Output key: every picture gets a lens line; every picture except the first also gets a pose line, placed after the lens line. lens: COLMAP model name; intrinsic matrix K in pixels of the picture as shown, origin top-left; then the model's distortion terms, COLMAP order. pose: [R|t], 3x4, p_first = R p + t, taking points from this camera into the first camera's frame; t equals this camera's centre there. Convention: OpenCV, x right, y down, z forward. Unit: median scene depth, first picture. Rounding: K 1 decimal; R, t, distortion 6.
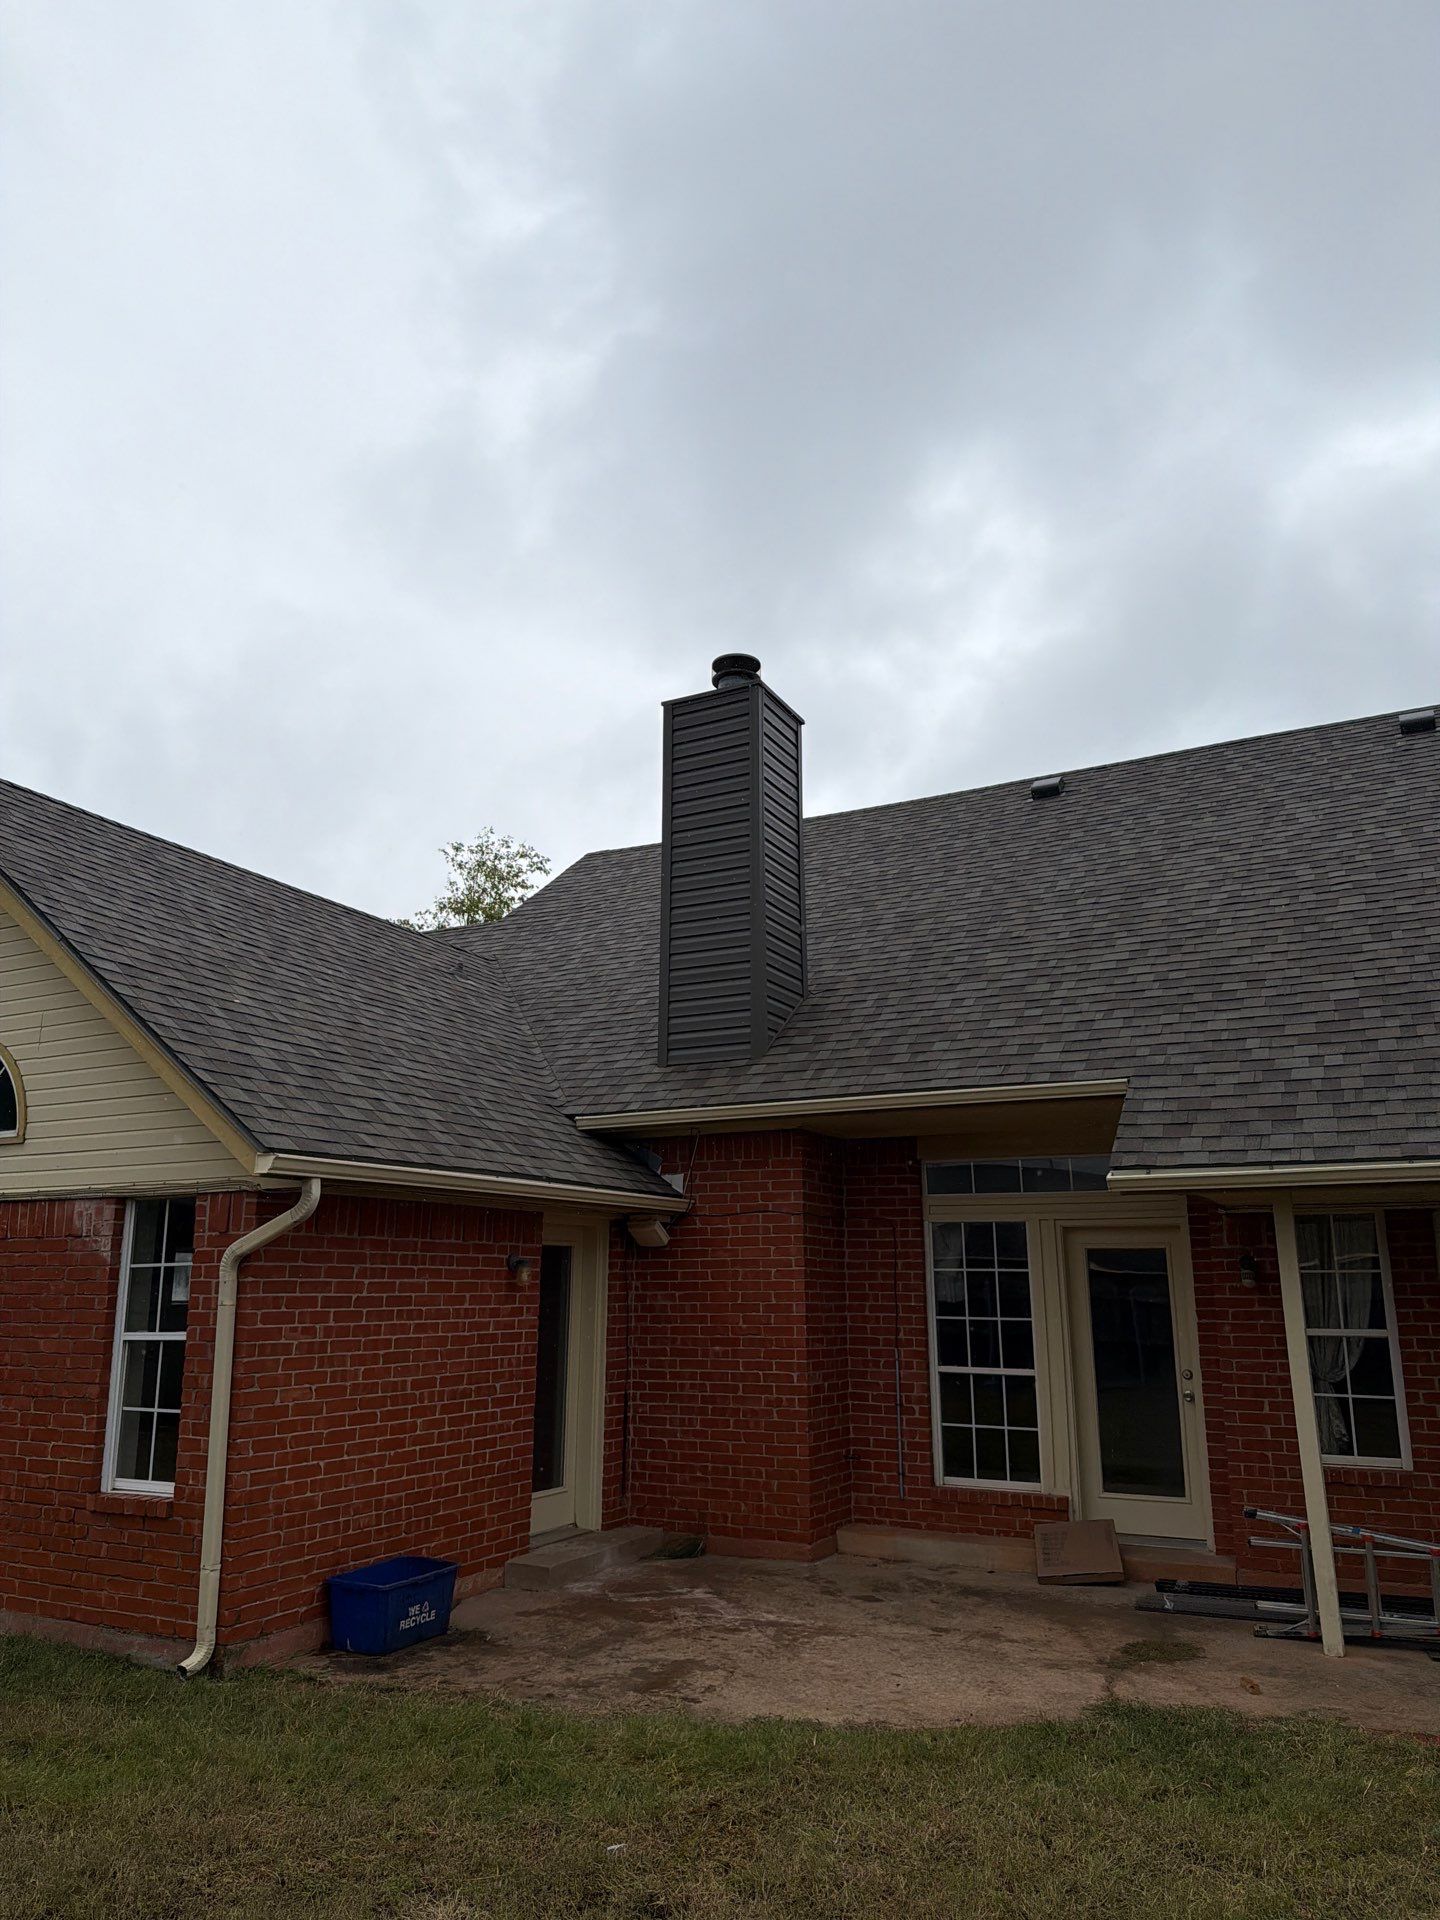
lens RADIAL K [[1488.5, 0, 705.0], [0, 1488.5, 956.2], [0, 0, 1]] dist [0.141988, -0.288513]
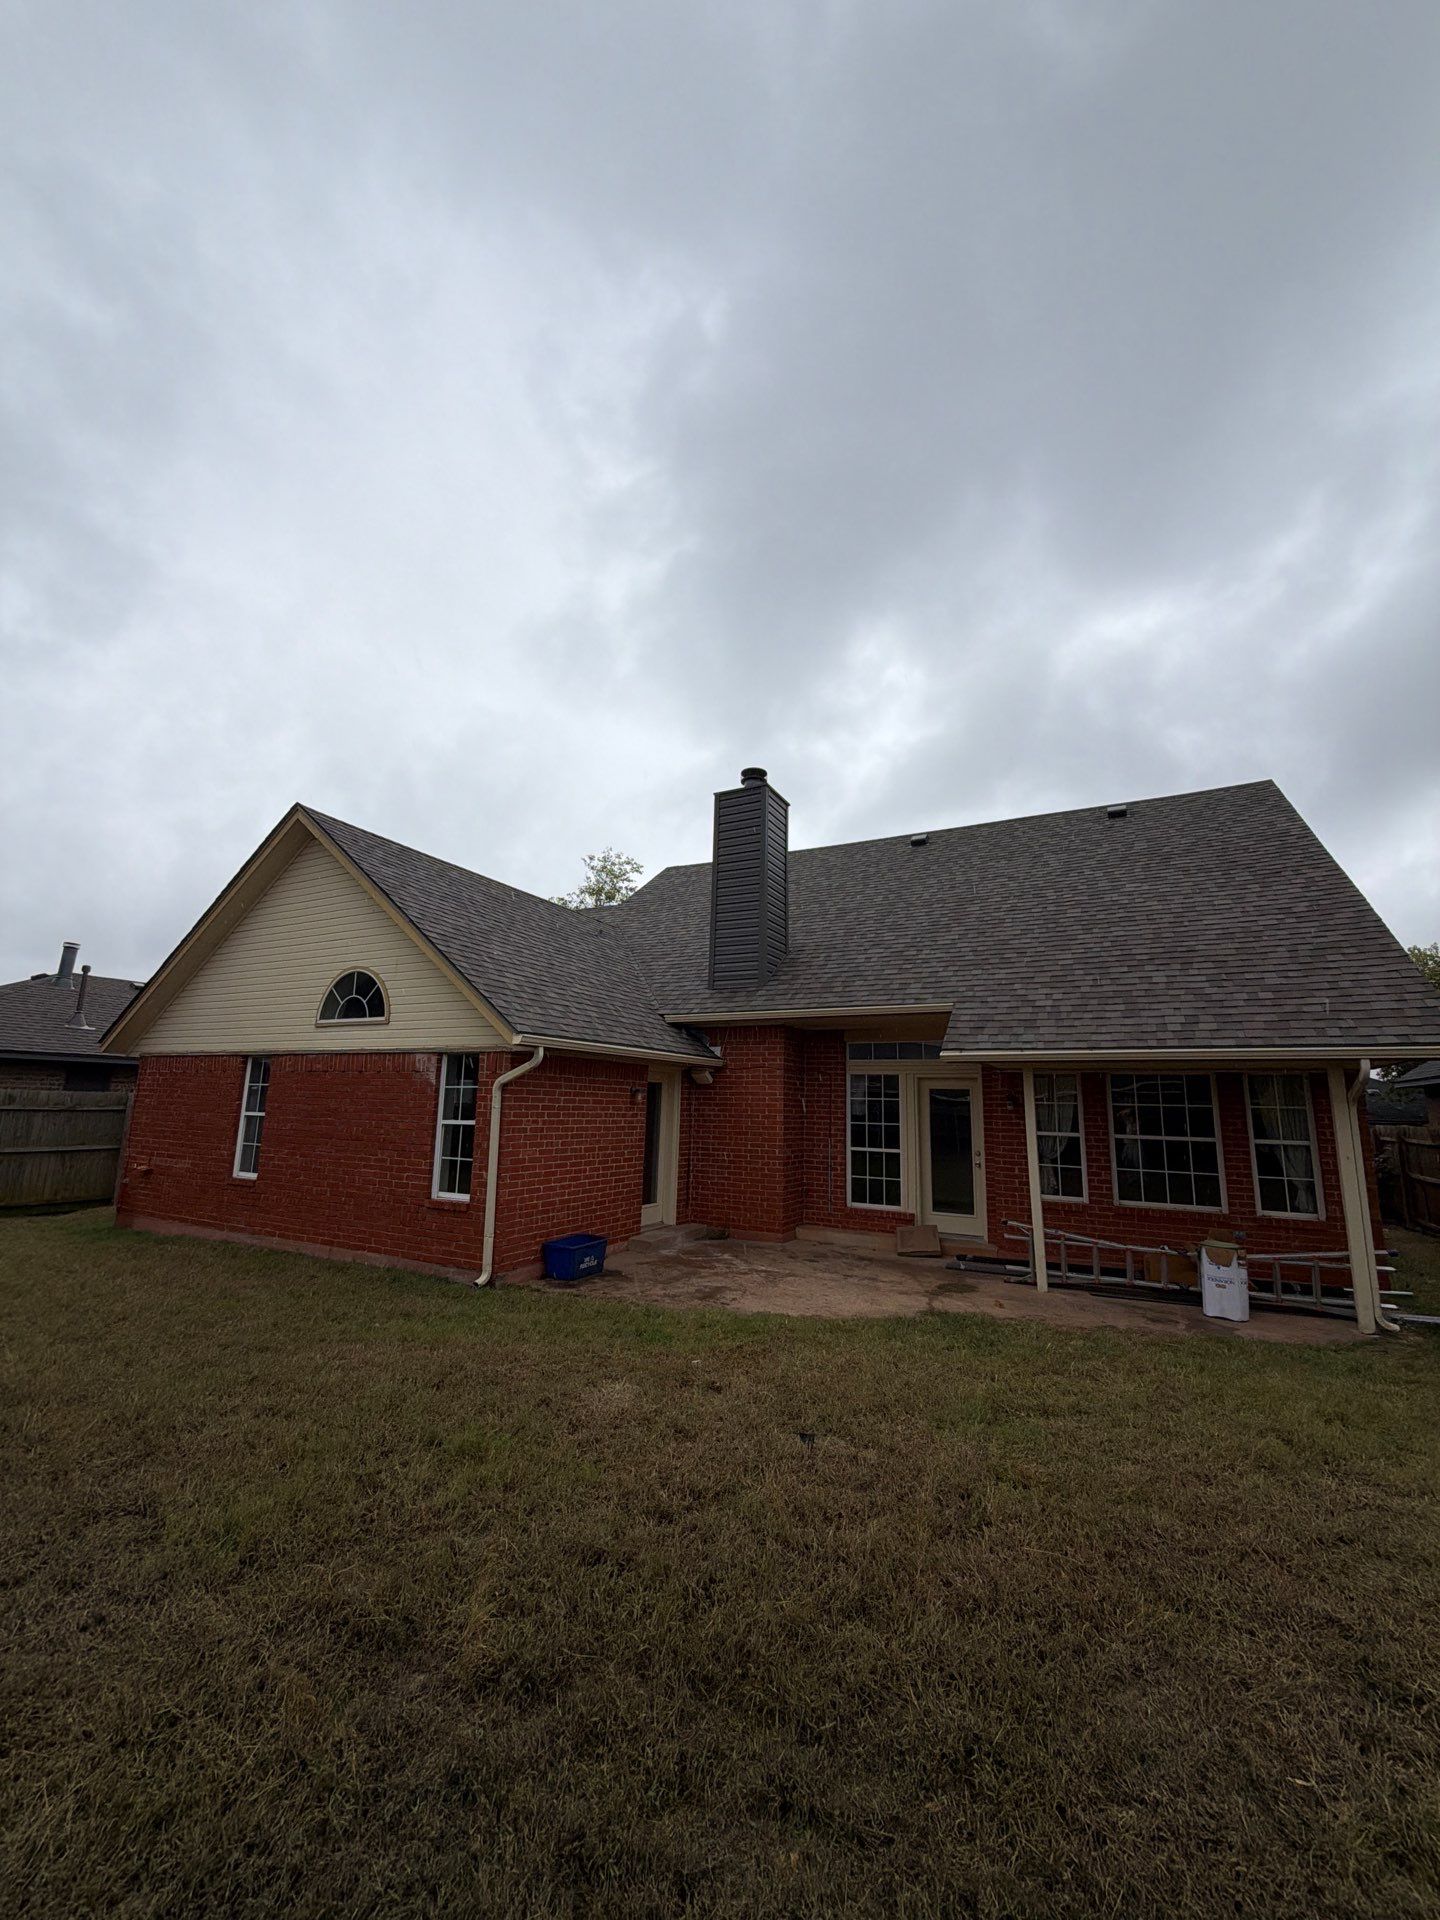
lens RADIAL K [[866.9, 0, 720.0], [0, 866.9, 960.0], [0, 0, 1]] dist [-0.001287, -0.000245]
pose [[0.999745, 0.022584, -0.000666, -0.018688], [-0.022514, 0.998237, 0.054923, -0.026668], [0.001905, -0.054894, 0.998490, -0.104245]]
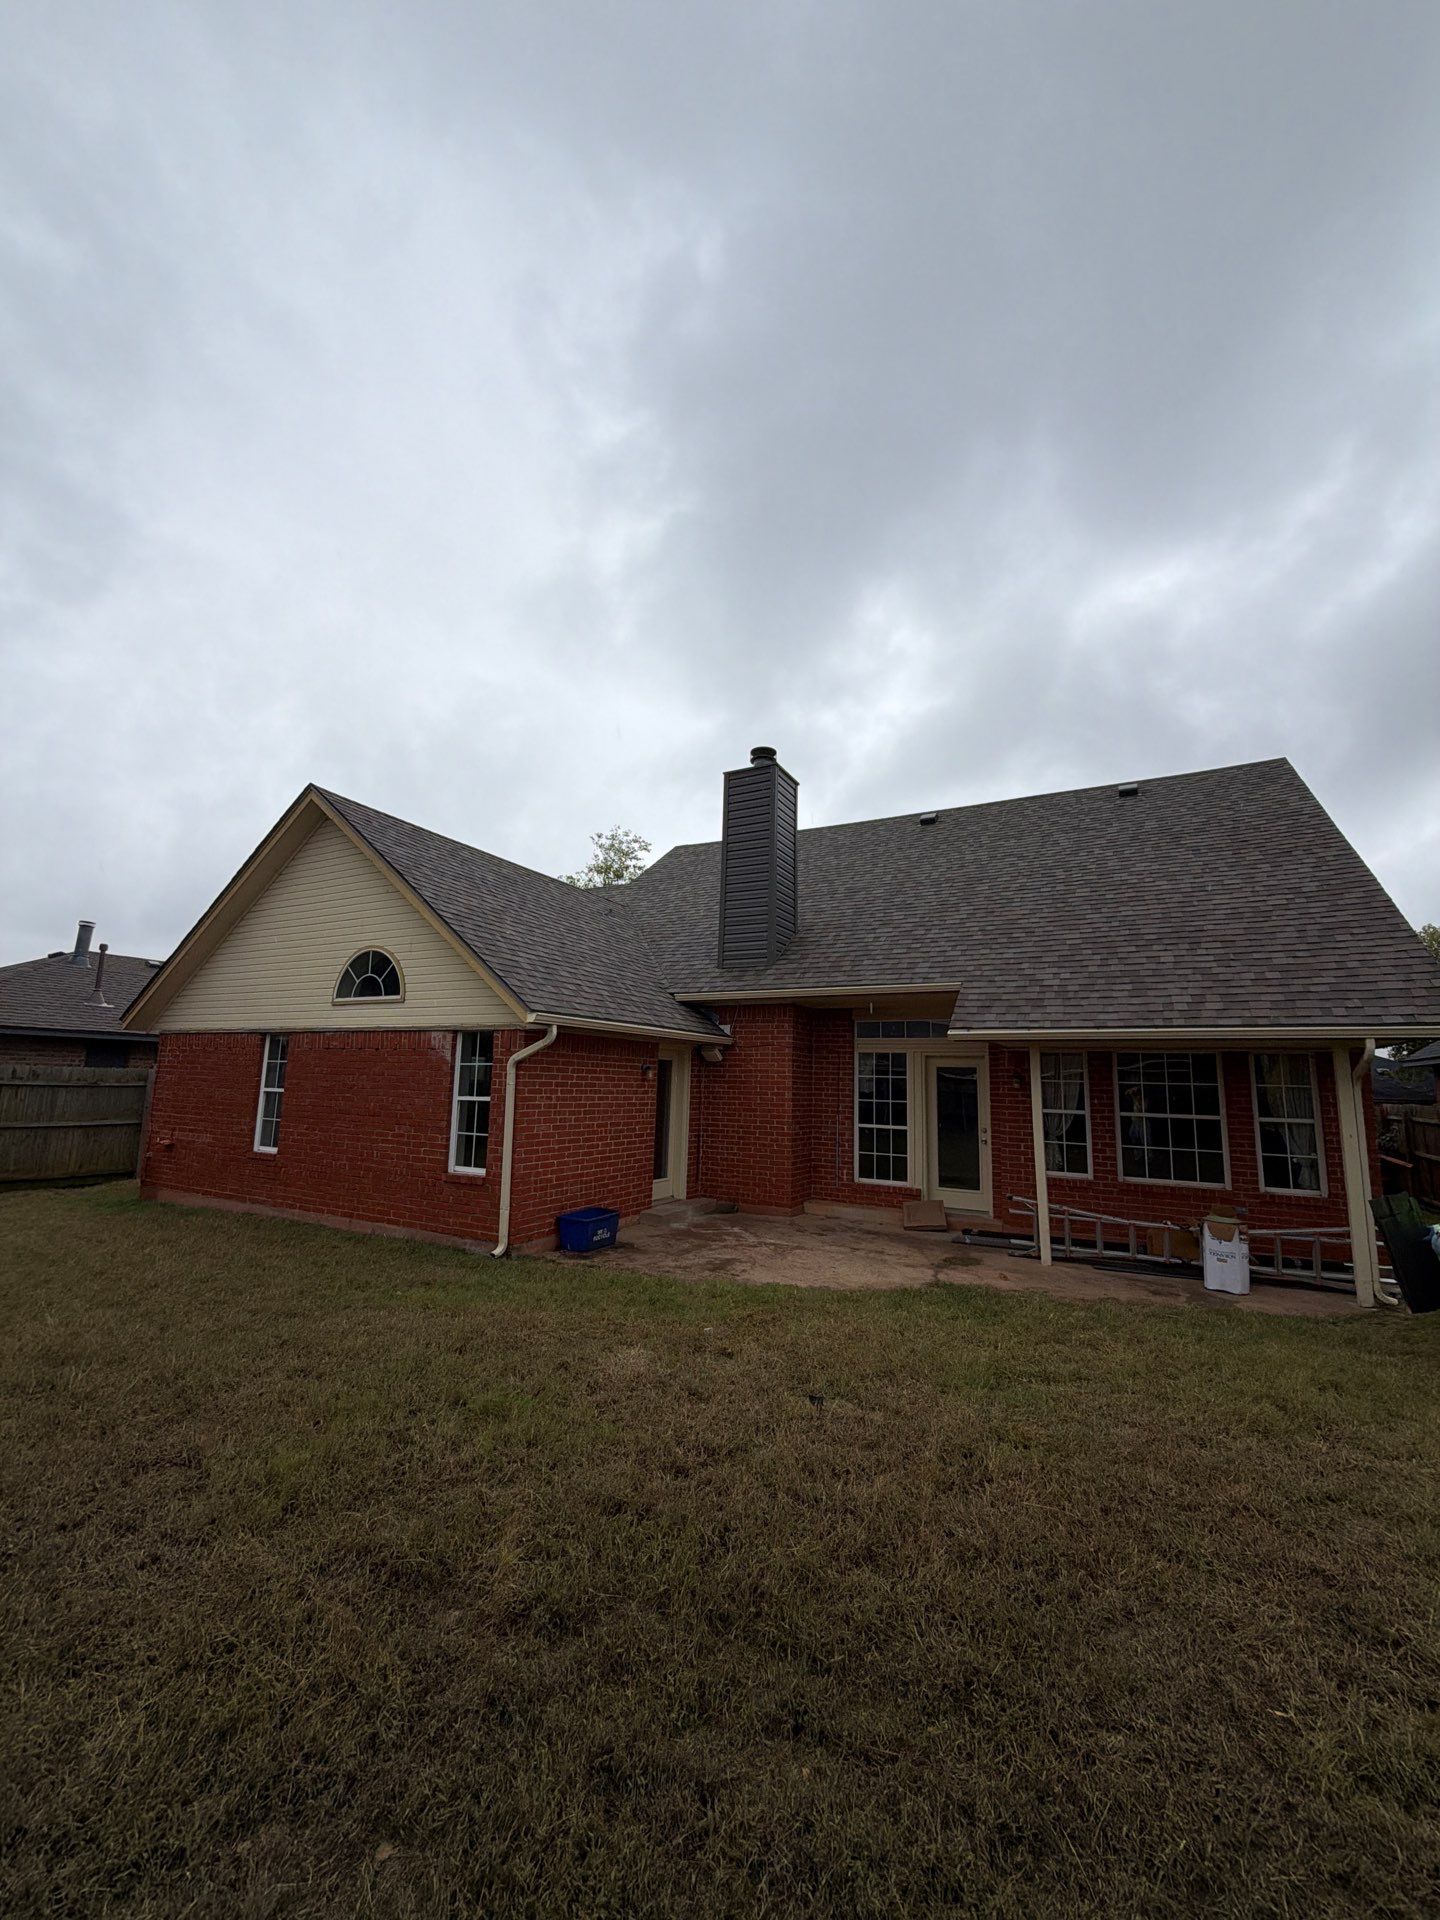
lens RADIAL K [[870.0, 0, 716.8], [0, 870.0, 966.4], [0, 0, 1]] dist [0.000005, -0.000348]
pose [[0.999660, 0.023436, -0.011453, -0.022341], [-0.022338, 0.995859, 0.088127, -0.029514], [0.013471, -0.087841, 0.996043, -0.118730]]
